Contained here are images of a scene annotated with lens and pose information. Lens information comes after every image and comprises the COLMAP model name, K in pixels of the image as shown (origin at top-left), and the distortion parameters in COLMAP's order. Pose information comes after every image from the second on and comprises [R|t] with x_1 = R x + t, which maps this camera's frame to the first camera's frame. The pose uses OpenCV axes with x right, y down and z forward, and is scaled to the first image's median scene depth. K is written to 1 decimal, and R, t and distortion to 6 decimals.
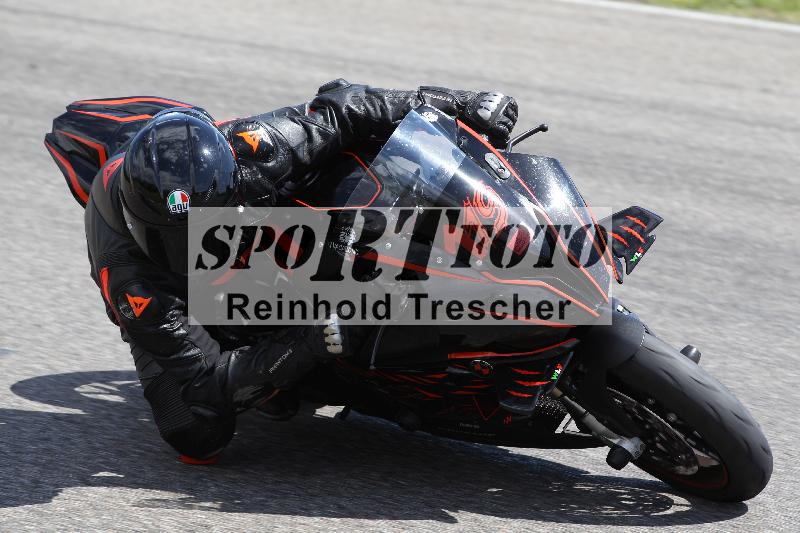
lens RADIAL K [[5990.5, 0, 413.0], [0, 5990.5, 224.1], [0, 0, 1]] dist [3.774075, 0.000000]
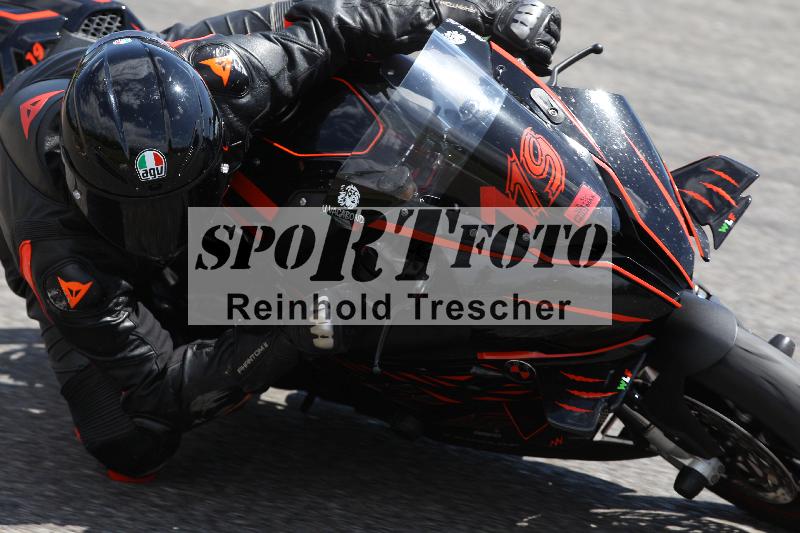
lens RADIAL K [[5990.5, 0, 397.0], [0, 5990.5, 235.8], [0, 0, 1]] dist [3.774075, 0.000000]
pose [[0.997962, 0.007520, 0.063368, -0.051968], [-0.010904, 0.998523, 0.053225, -0.033027], [-0.062874, -0.053808, 0.996570, 0.244974]]
